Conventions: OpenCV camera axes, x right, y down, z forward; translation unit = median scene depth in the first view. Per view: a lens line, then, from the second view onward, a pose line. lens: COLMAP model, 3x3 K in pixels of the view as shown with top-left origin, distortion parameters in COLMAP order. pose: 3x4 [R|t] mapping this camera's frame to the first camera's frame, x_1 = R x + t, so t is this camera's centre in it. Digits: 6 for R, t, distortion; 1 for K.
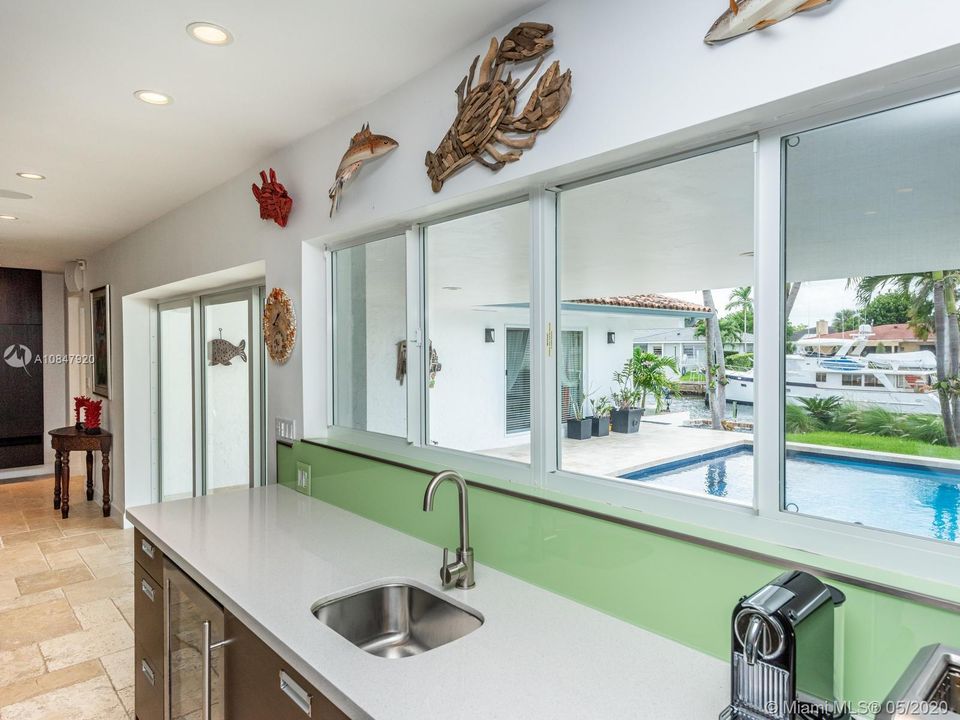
lens RADIAL K [[605.5, 0, 480.0], [0, 605.5, 360.0], [0, 0, 1]] dist [0.001724, 0.000359]
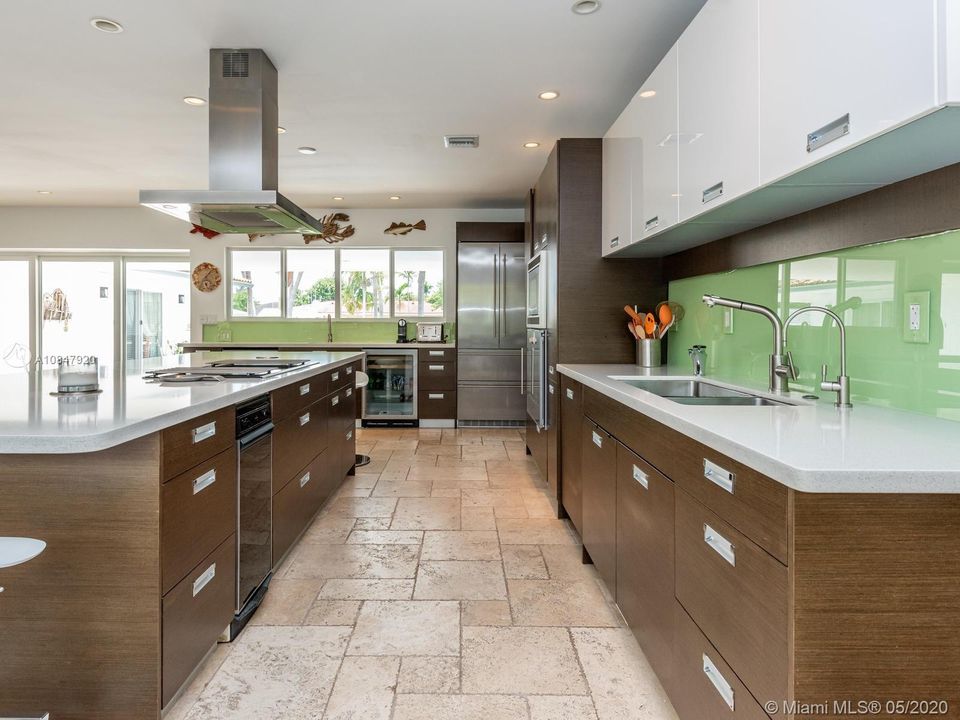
lens RADIAL K [[605.5, 0, 480.0], [0, 605.5, 360.0], [0, 0, 1]] dist [0.001724, 0.000359]
pose [[0.654774, -0.043462, 0.754574, -2.483503], [0.014068, 0.998873, 0.045326, 0.312811], [-0.755694, -0.019062, 0.654647, -2.511104]]
